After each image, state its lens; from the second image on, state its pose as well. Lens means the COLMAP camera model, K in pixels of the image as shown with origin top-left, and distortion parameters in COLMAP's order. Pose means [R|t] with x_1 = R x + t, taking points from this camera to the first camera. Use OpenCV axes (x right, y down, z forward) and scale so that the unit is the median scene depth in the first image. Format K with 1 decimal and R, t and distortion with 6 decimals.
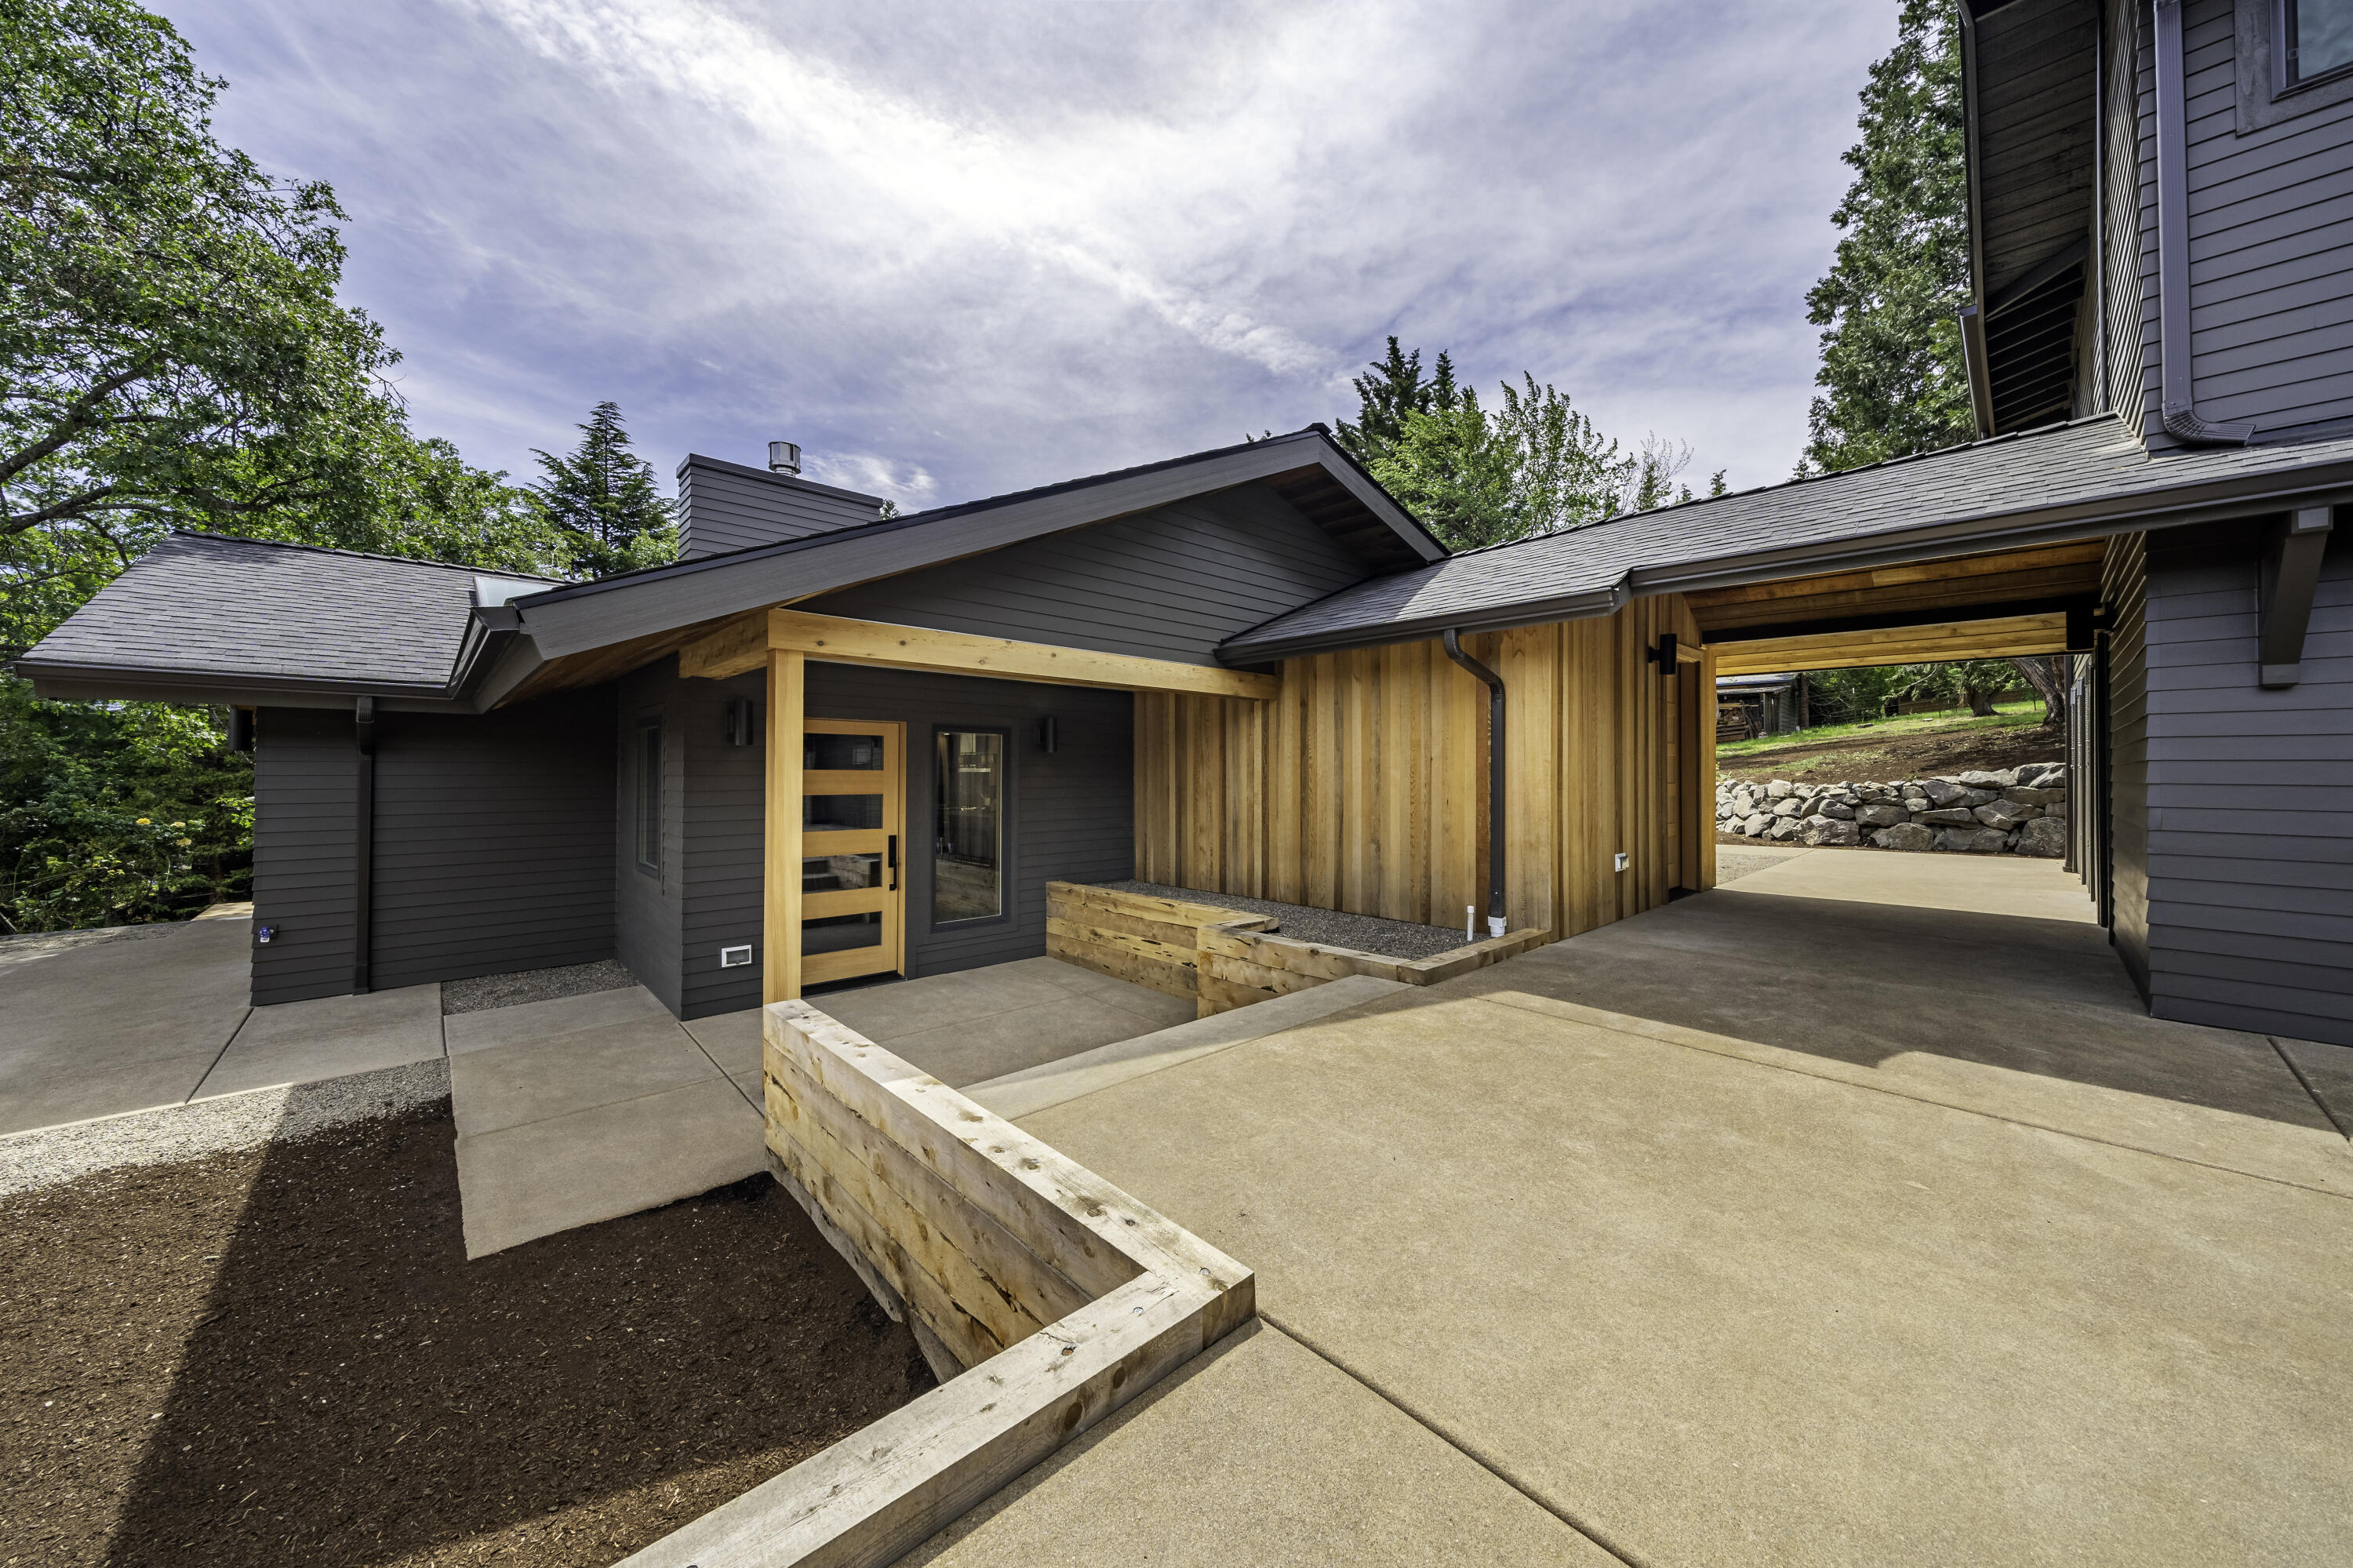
lens RADIAL K [[811.4, 0, 1161.5], [0, 811.4, 764.4], [0, 0, 1]] dist [-0.004707, 0.000158]
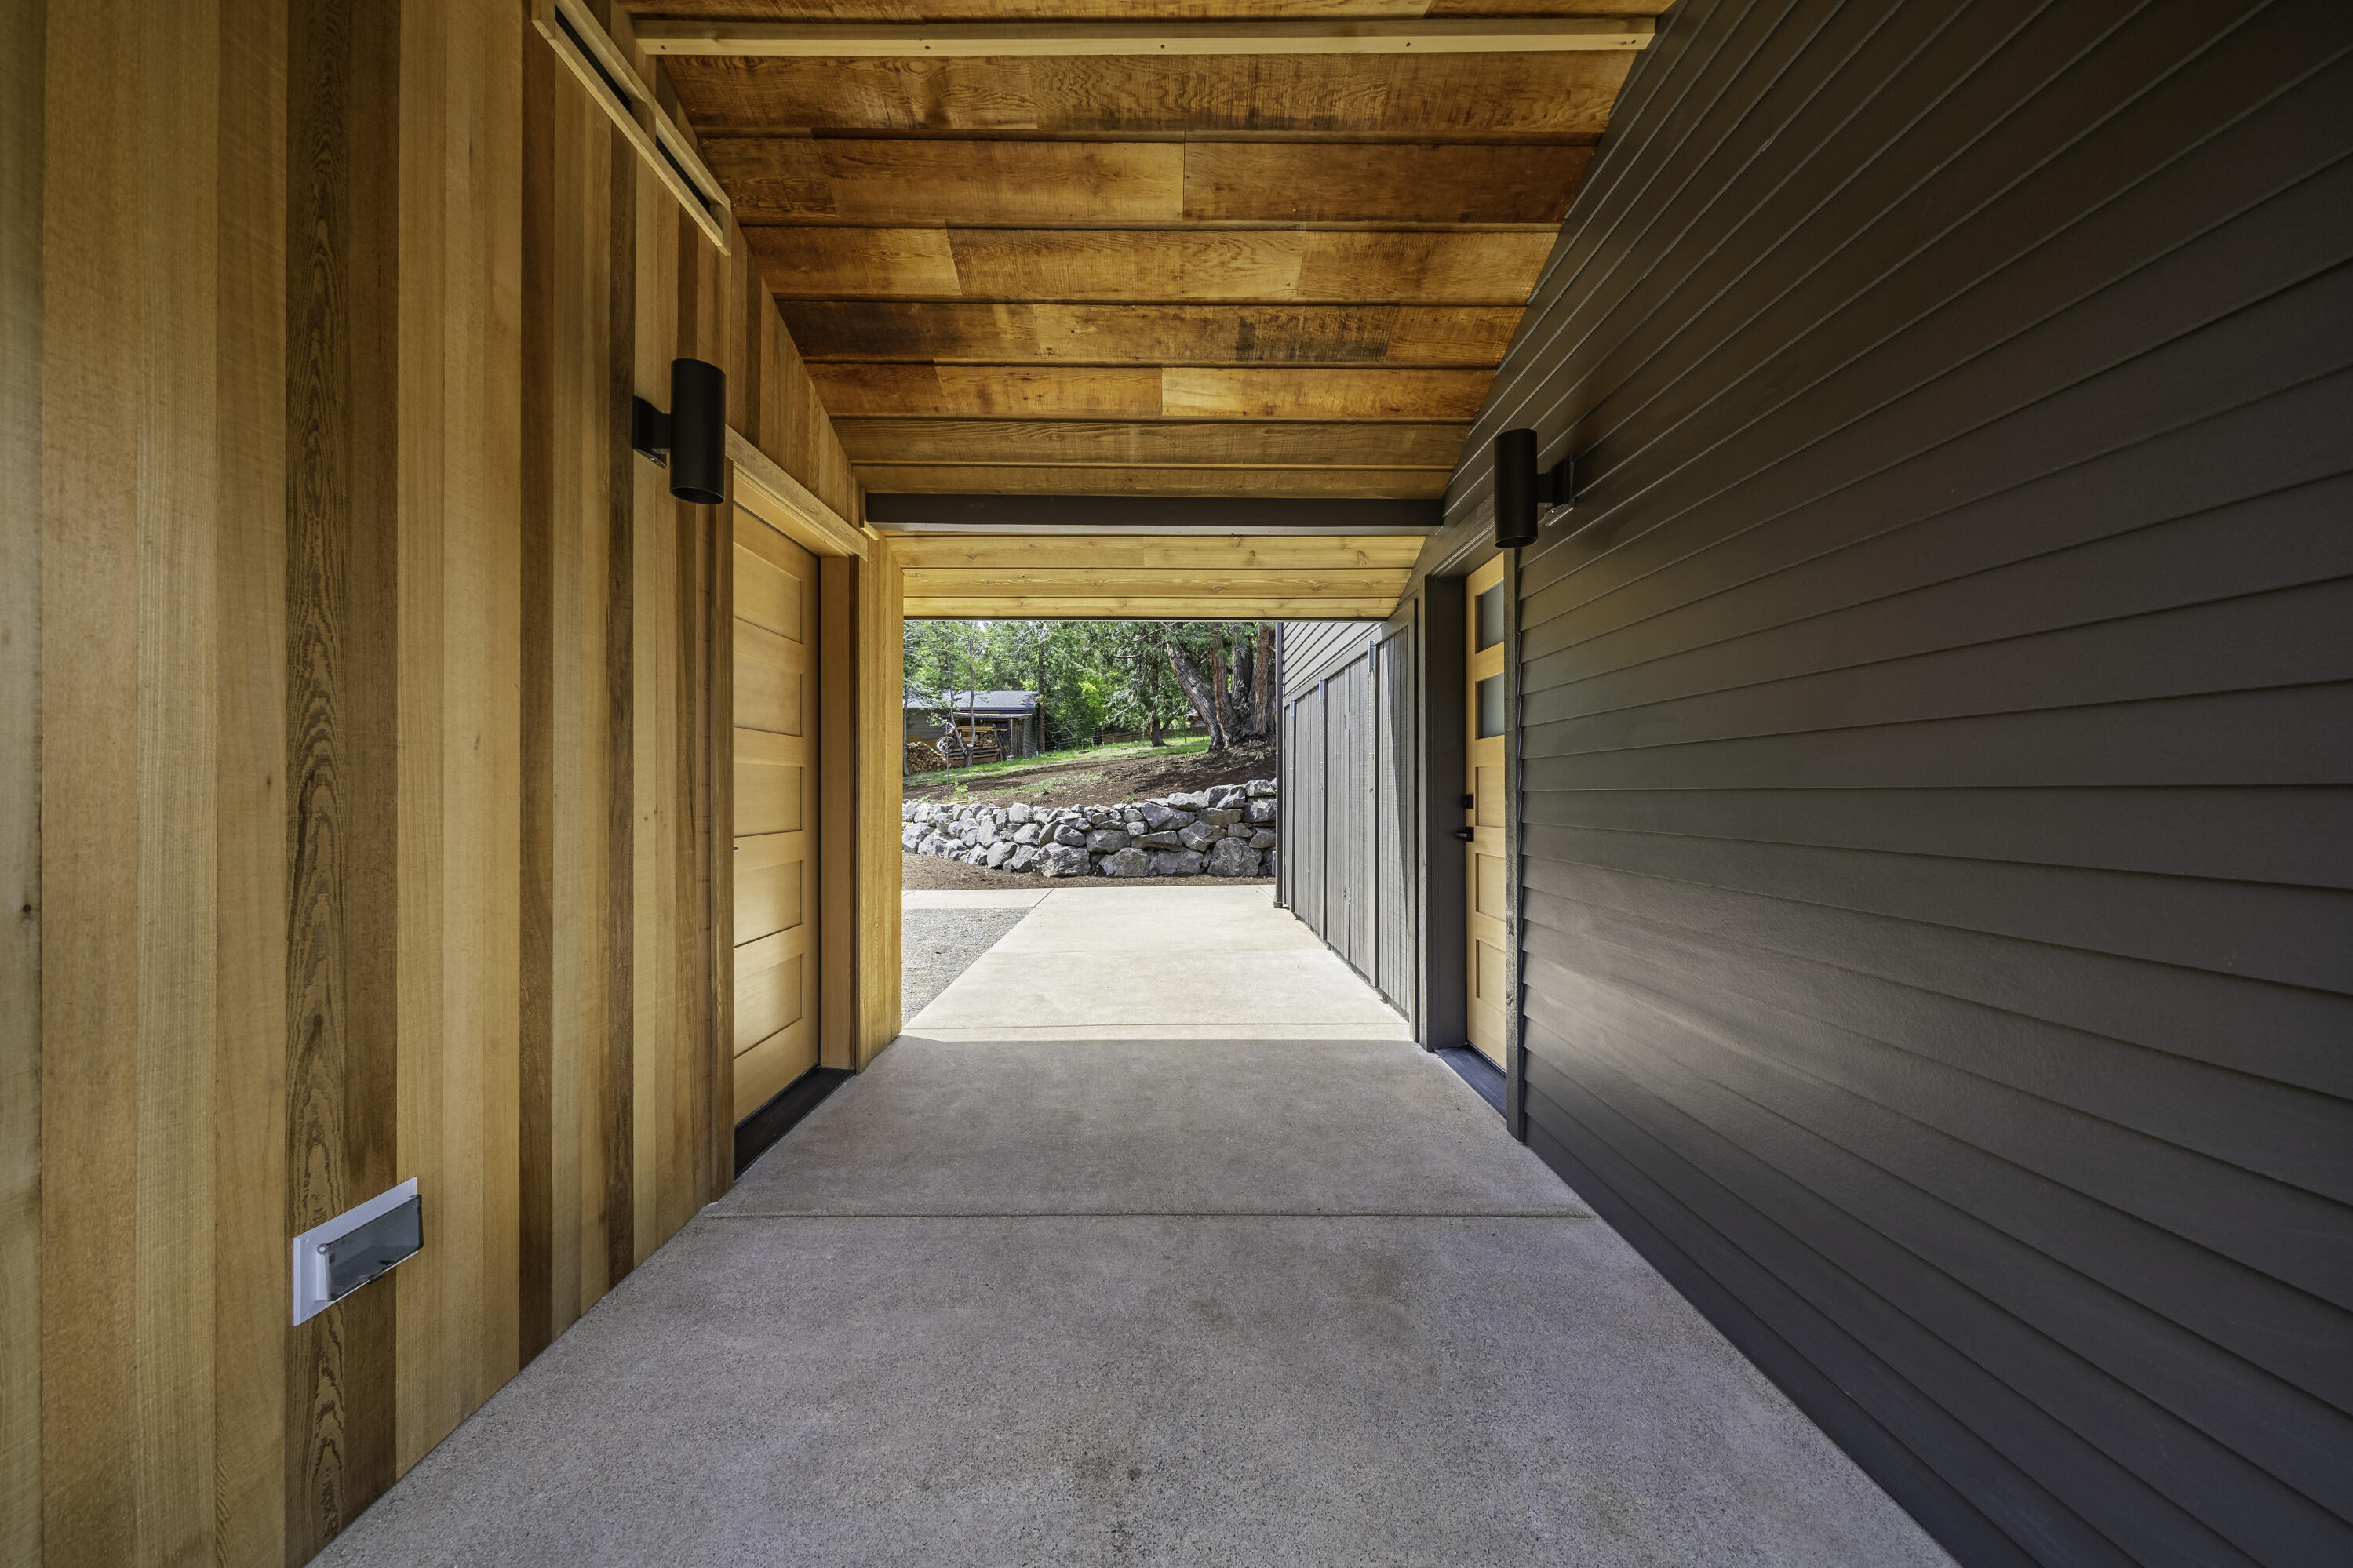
lens RADIAL K [[811.3, 0, 1173.2], [0, 811.3, 788.1], [0, 0, 1]] dist [-0.004707, 0.000158]
pose [[0.672588, 0.000154, 0.740017, 0.235191], [-0.003306, 0.999991, 0.002797, -0.000543], [-0.740010, -0.004328, 0.672582, 0.297656]]
